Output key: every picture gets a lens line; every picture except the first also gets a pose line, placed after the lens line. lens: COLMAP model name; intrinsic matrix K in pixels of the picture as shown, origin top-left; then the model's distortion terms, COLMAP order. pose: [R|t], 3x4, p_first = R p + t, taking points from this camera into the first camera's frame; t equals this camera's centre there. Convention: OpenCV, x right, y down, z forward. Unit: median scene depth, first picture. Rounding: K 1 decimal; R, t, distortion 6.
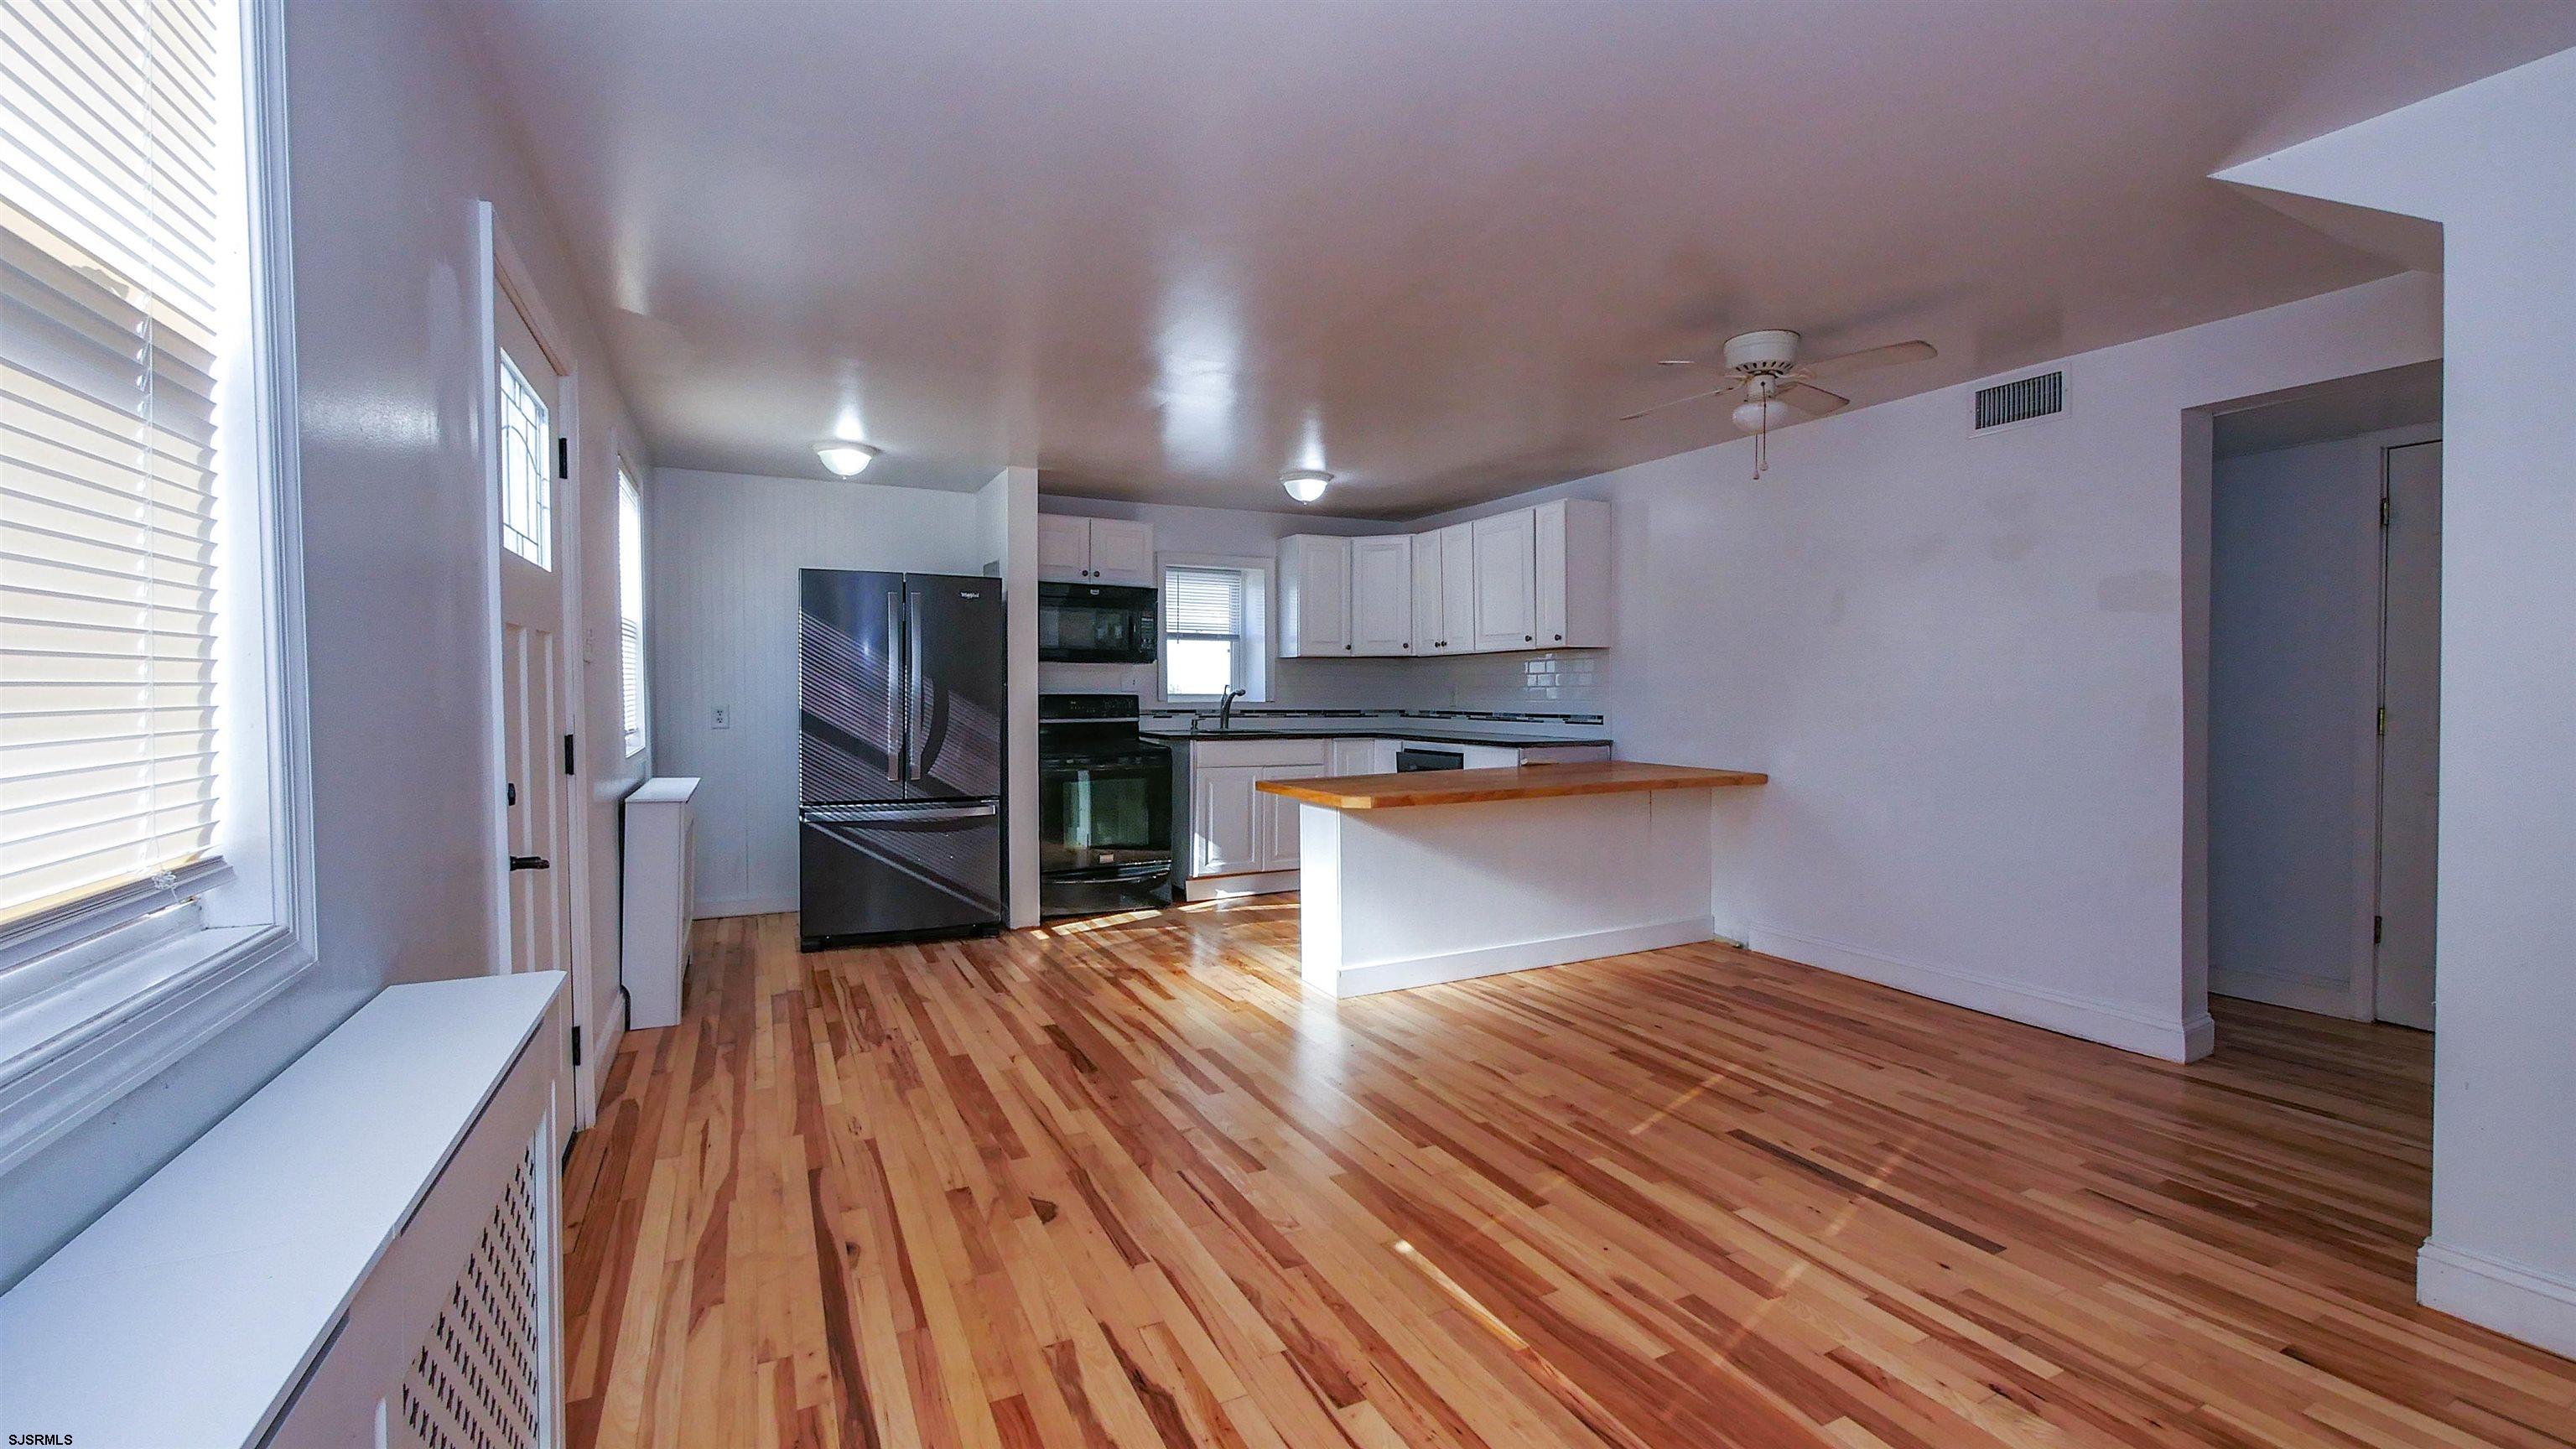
lens RADIAL K [[1058.8, 0, 1291.4], [0, 1058.8, 709.7], [0, 0, 1]] dist [-0.004442, -0.000388]
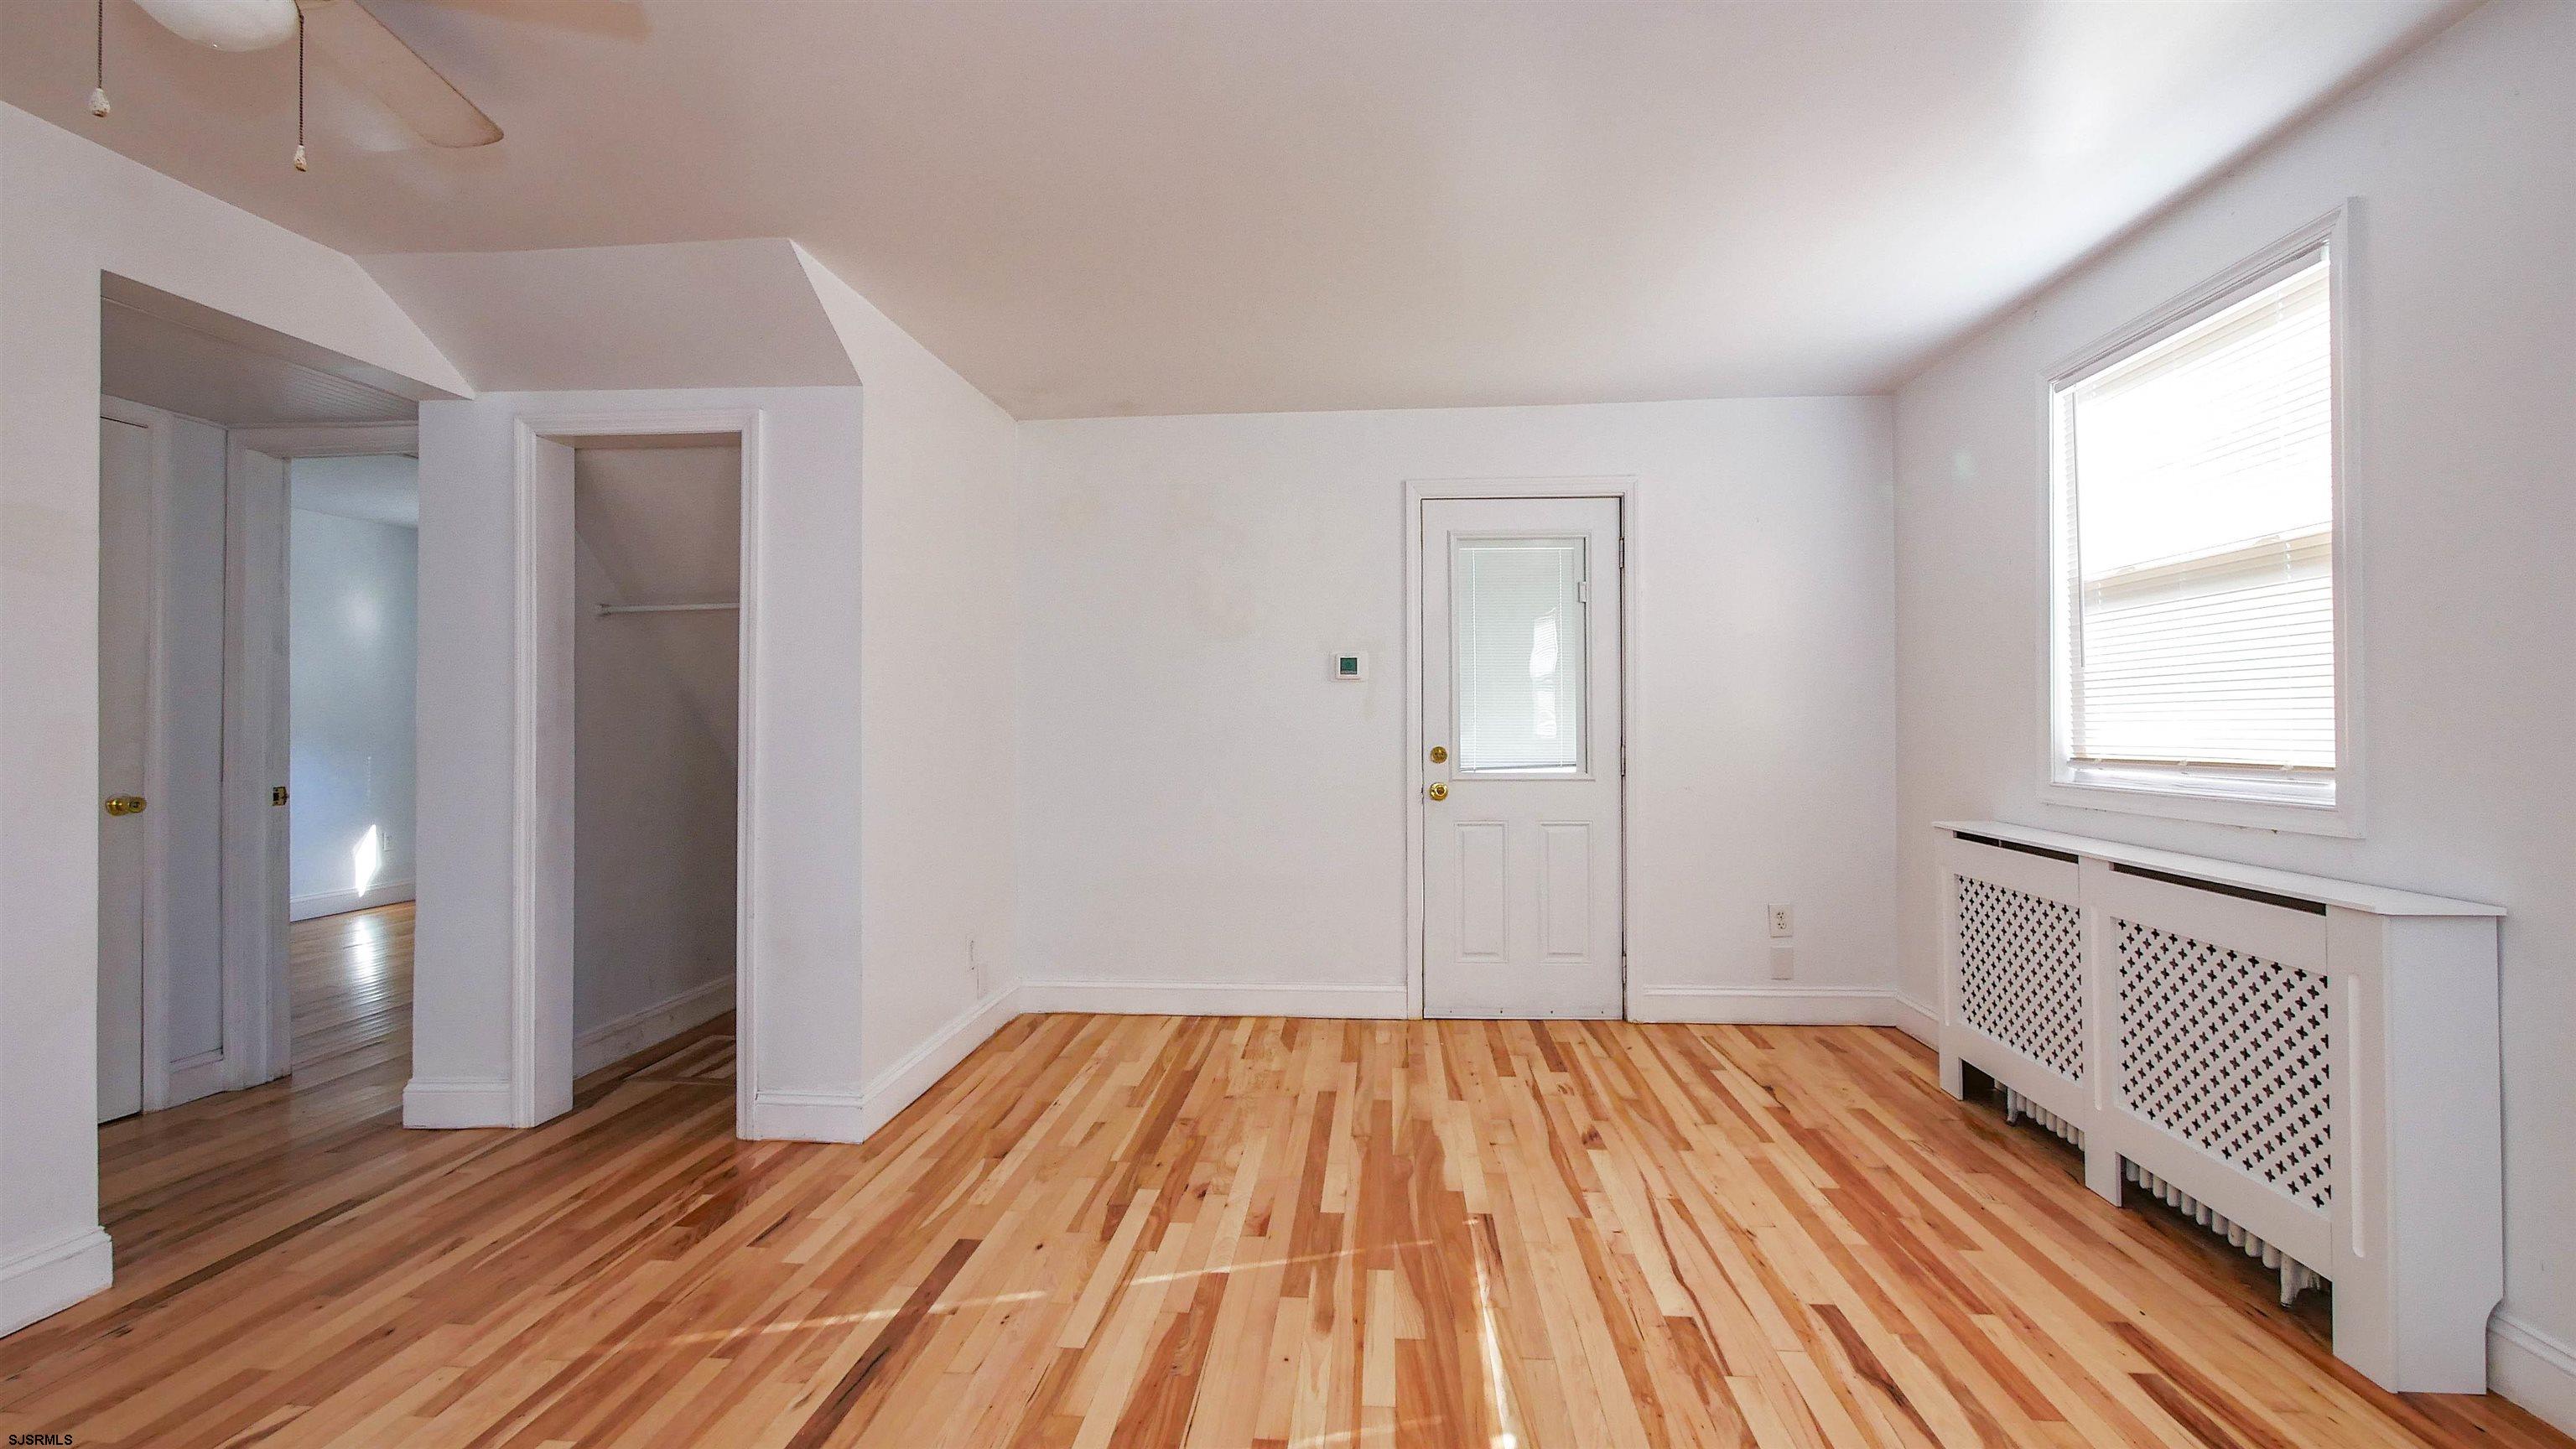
lens RADIAL K [[1058.8, 0, 1291.4], [0, 1058.8, 709.7], [0, 0, 1]] dist [-0.004442, -0.000388]
pose [[-0.846586, 0.012409, 0.532107, -0.069271], [0.016600, 0.999857, 0.003093, -0.003895], [-0.531992, 0.011452, -0.846672, 0.738147]]
